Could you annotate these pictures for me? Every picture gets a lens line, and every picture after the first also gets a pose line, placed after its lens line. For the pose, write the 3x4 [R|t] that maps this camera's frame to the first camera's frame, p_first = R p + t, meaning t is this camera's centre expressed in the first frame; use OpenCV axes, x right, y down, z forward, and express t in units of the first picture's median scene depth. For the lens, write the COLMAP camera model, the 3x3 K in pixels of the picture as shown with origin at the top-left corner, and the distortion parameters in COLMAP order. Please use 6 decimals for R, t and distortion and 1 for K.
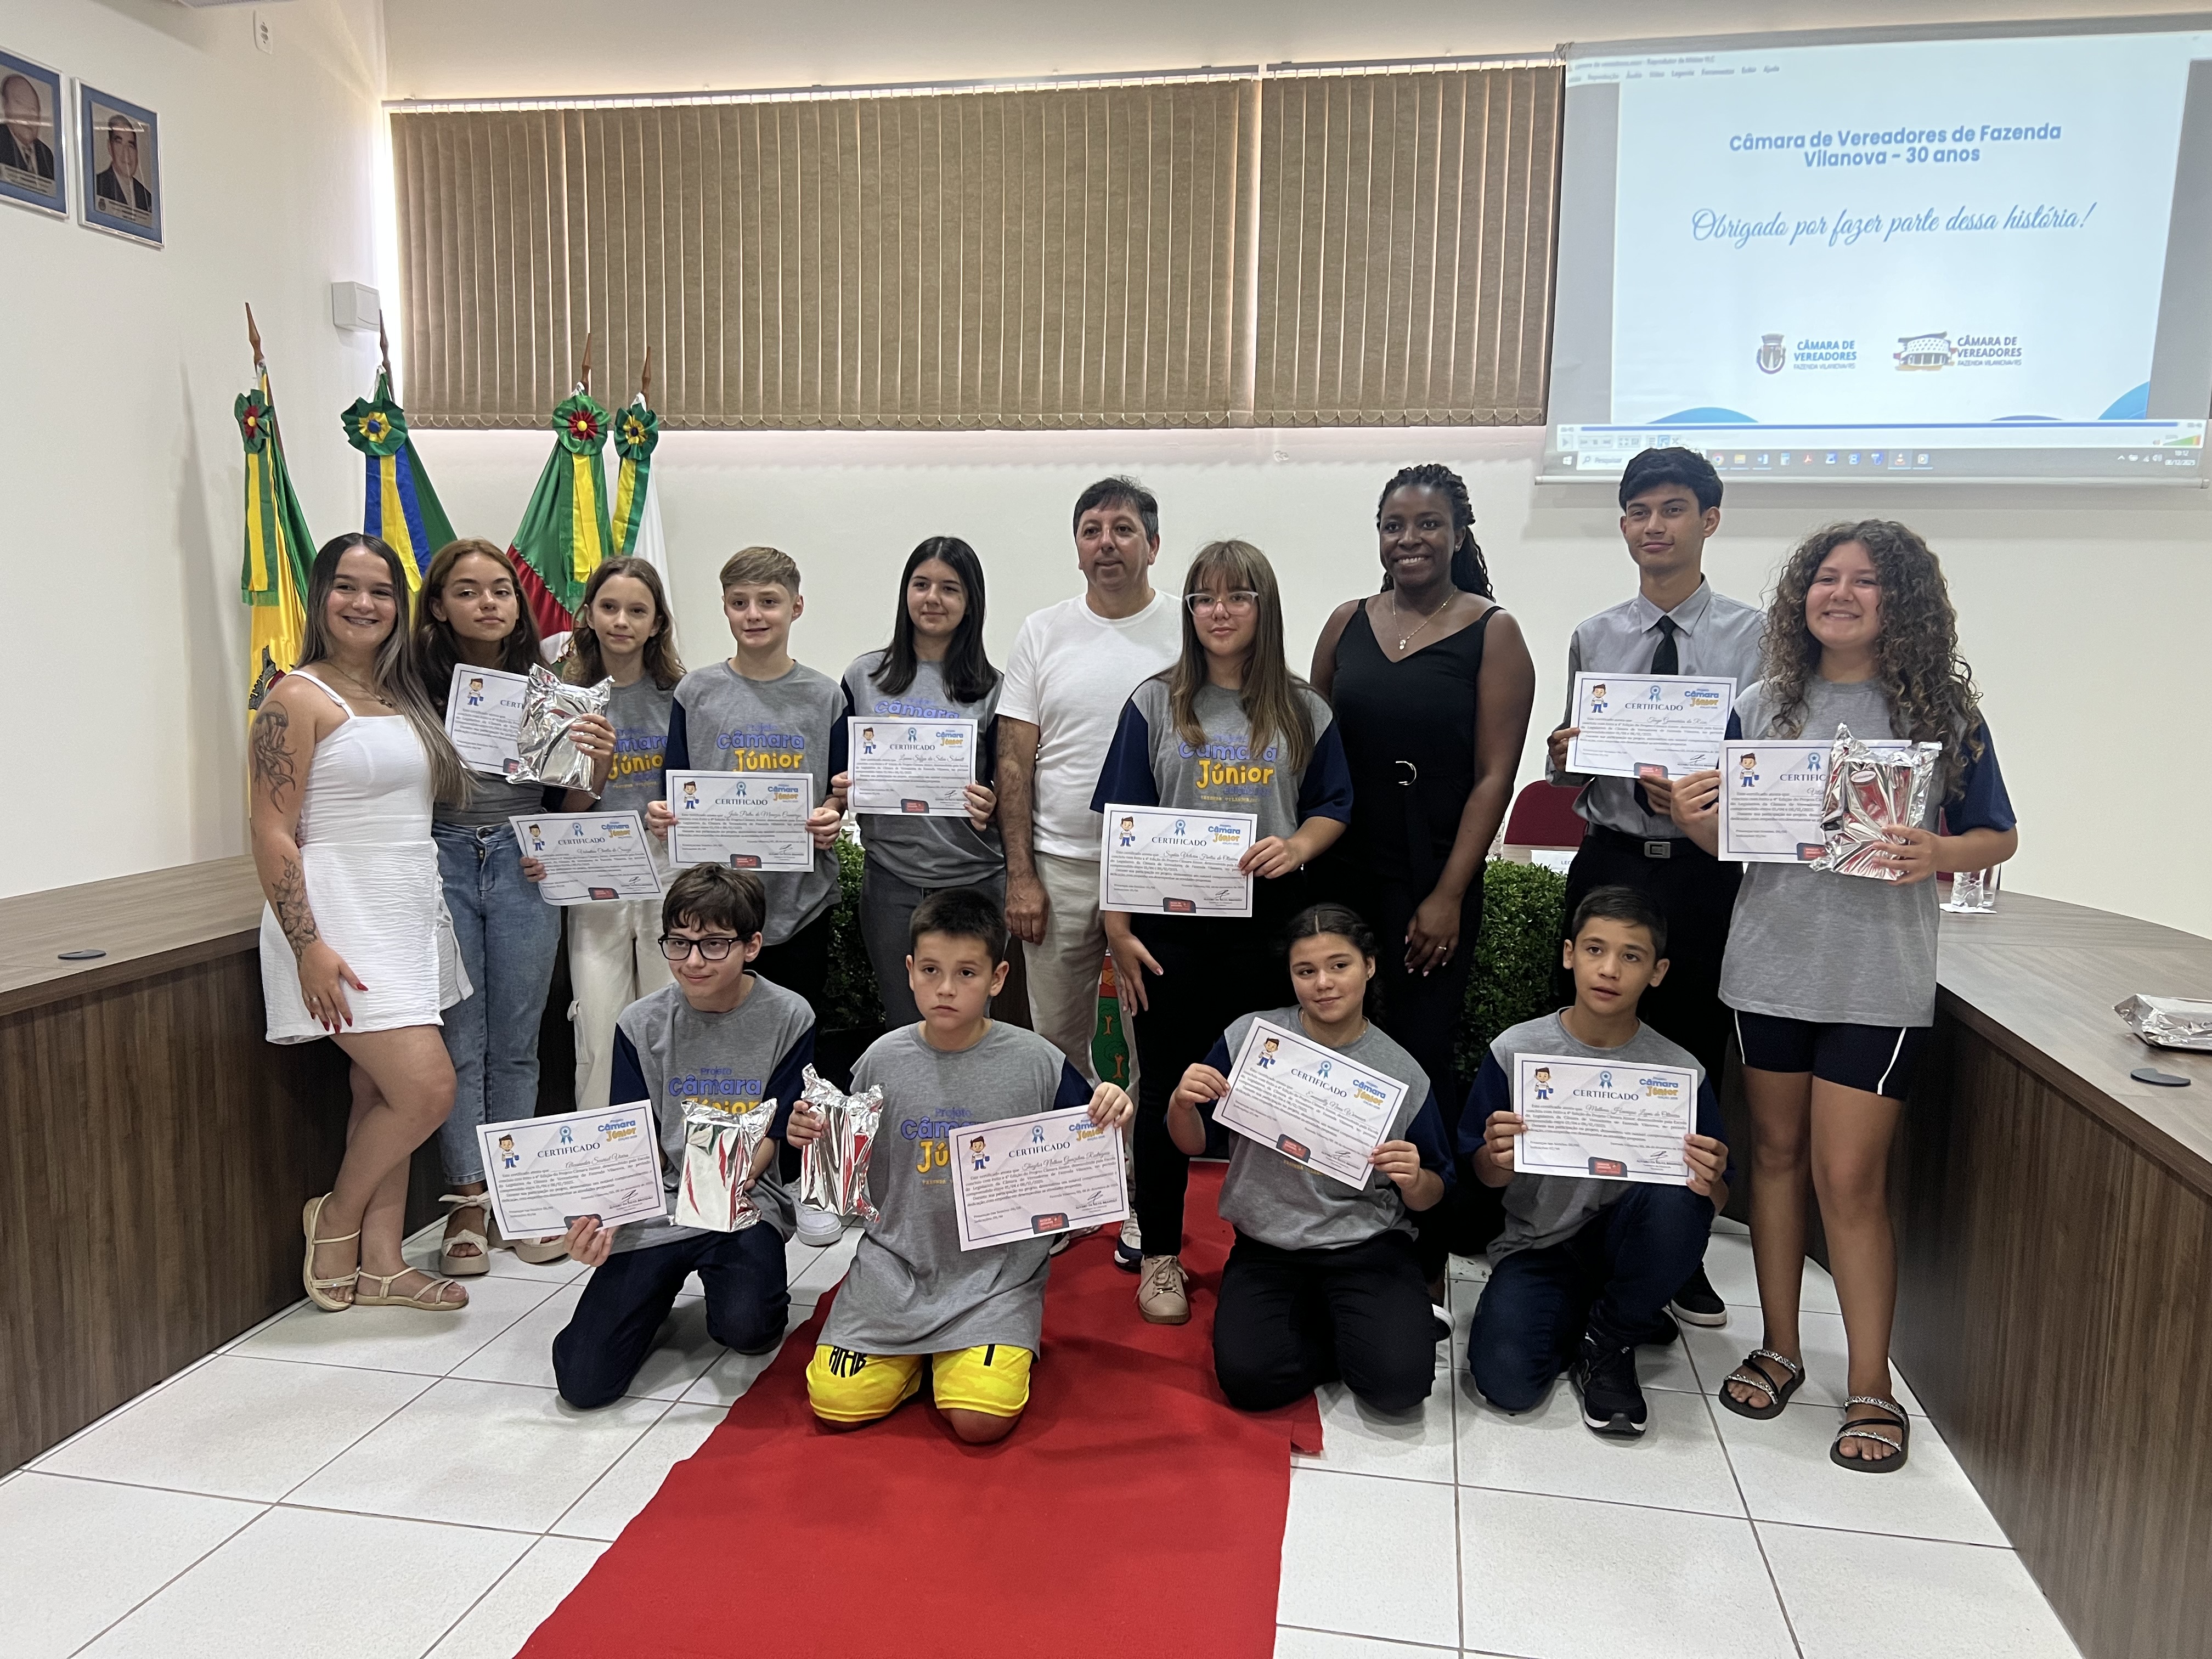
lens RADIAL K [[1676.8, 0, 1097.9], [0, 1676.8, 841.0], [0, 0, 1]] dist [0.048274, -0.057524]
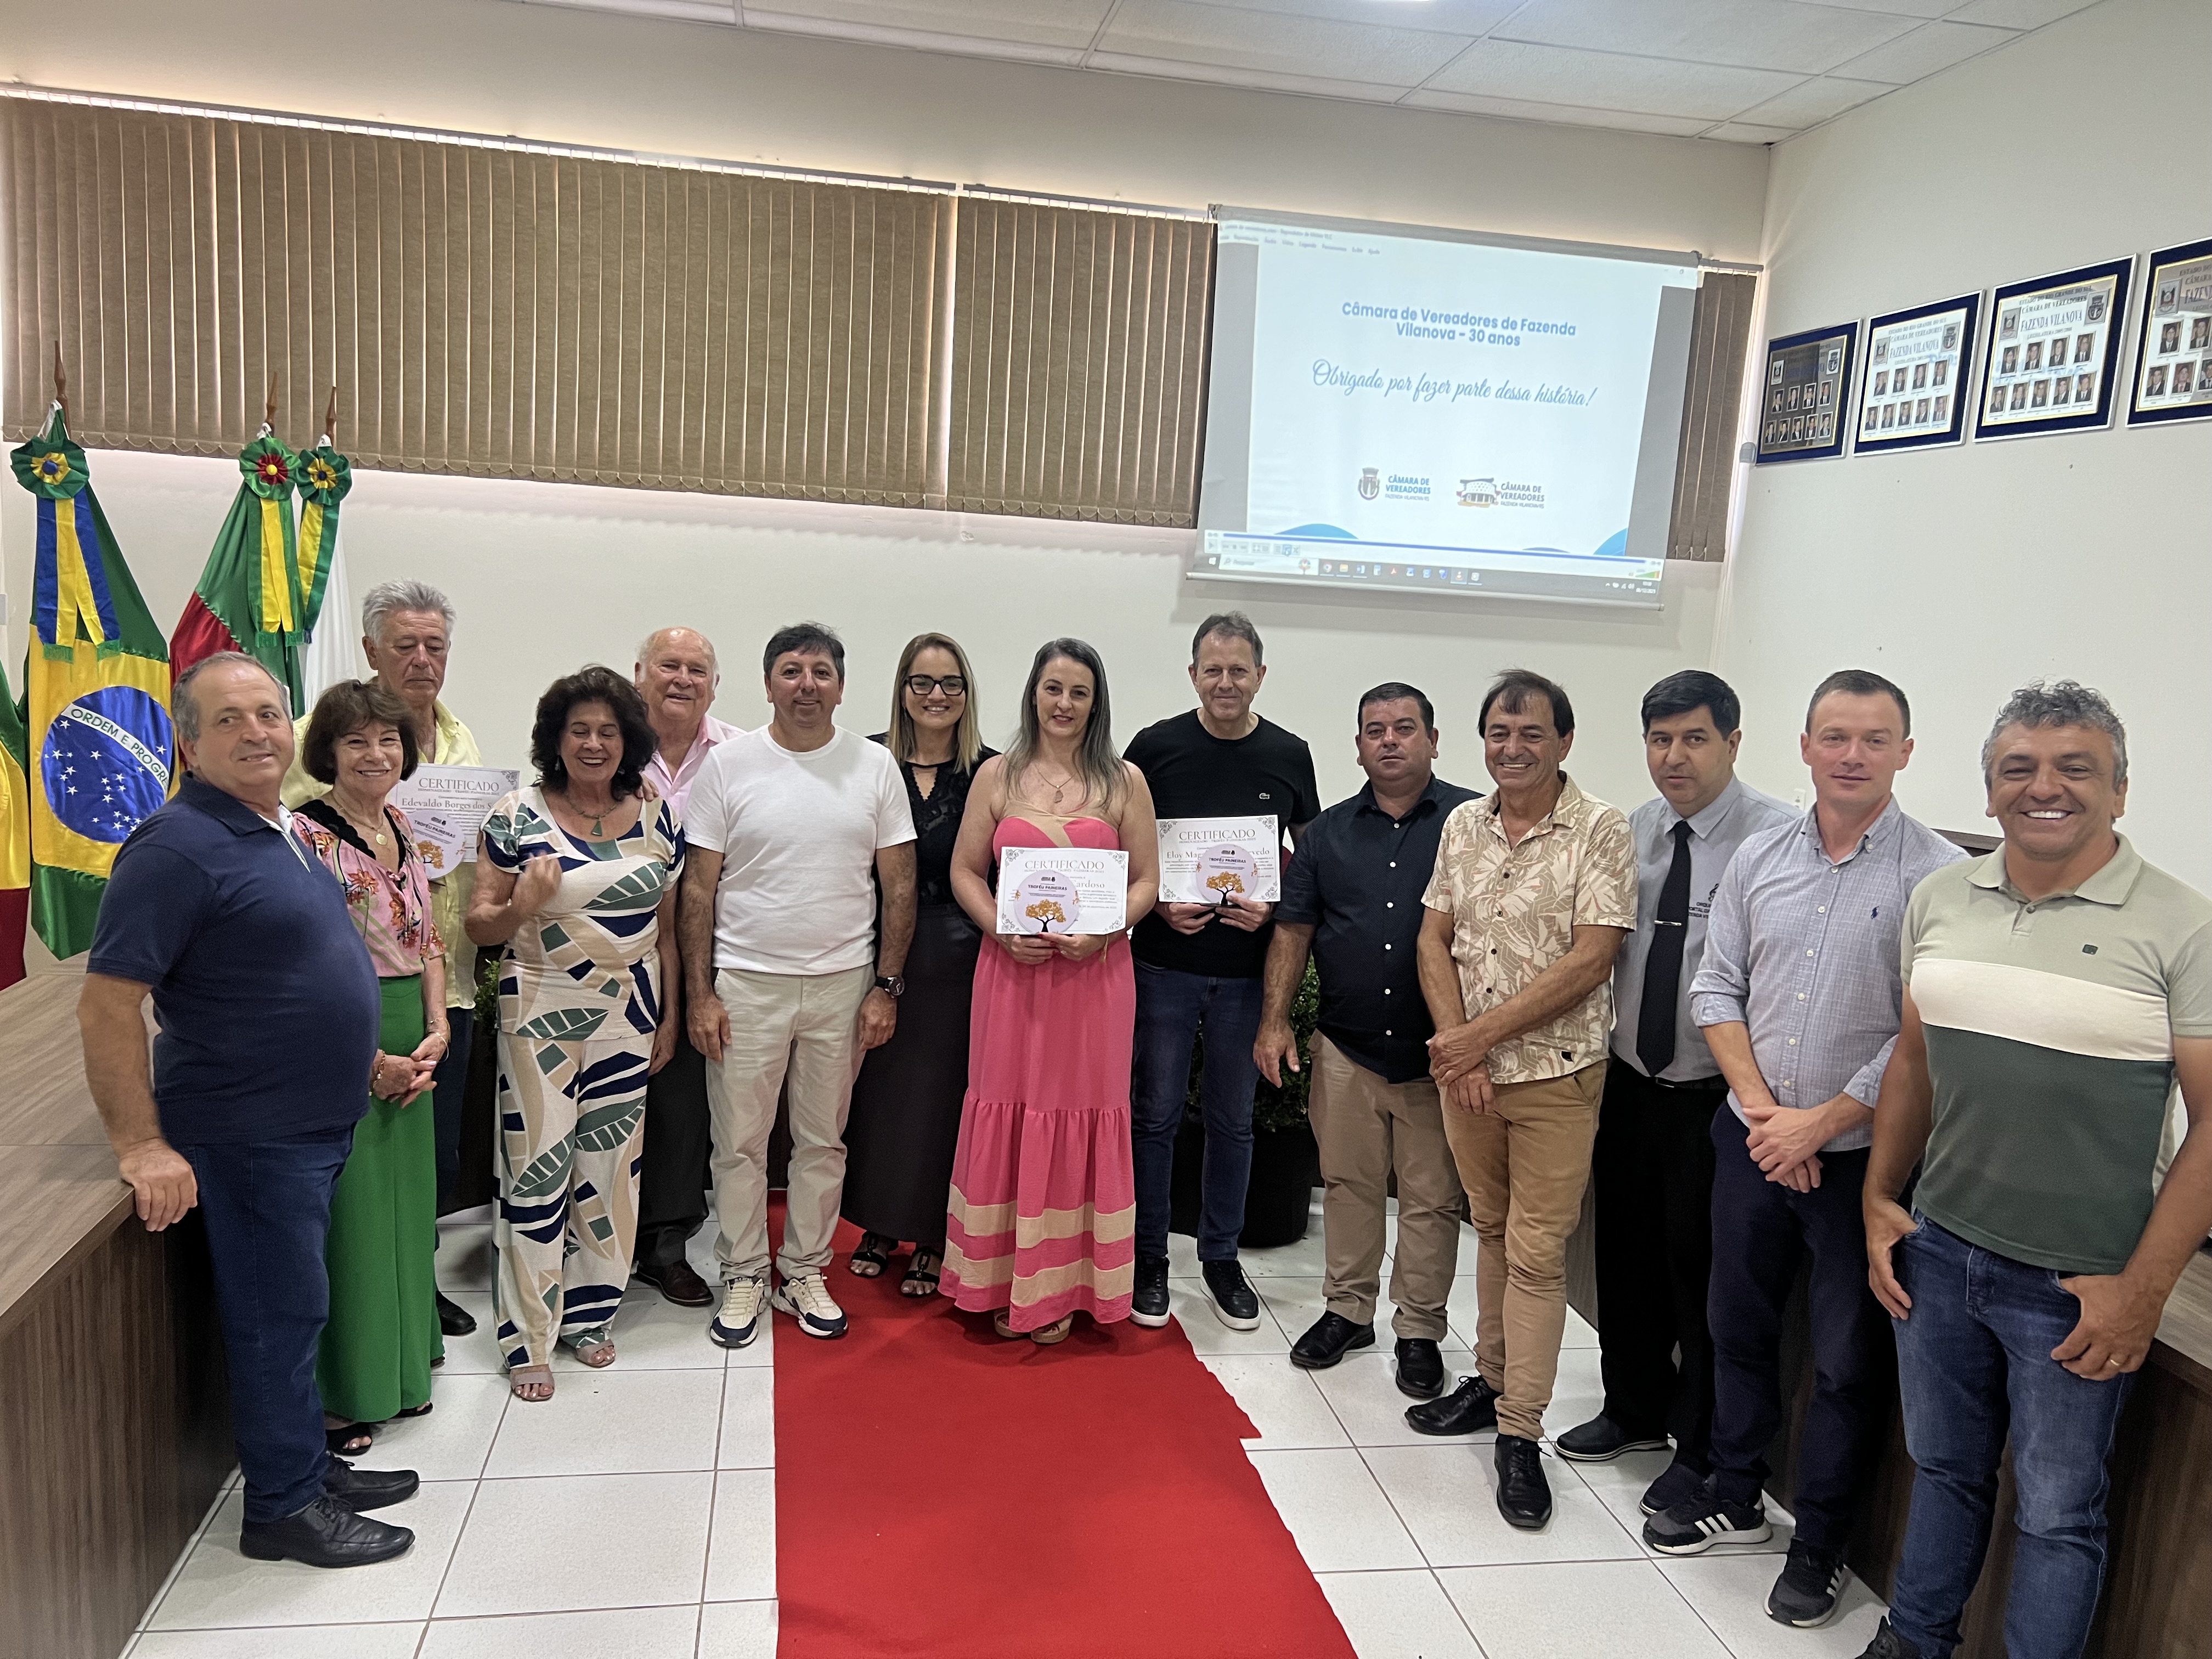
lens RADIAL K [[1676.8, 0, 1101.0], [0, 1676.8, 846.6], [0, 0, 1]] dist [0.048274, -0.057524]
pose [[0.932596, -0.015080, 0.360607, -0.214603], [0.000499, 0.999180, 0.040494, -0.070221], [-0.360922, -0.037584, 0.931838, -0.073880]]
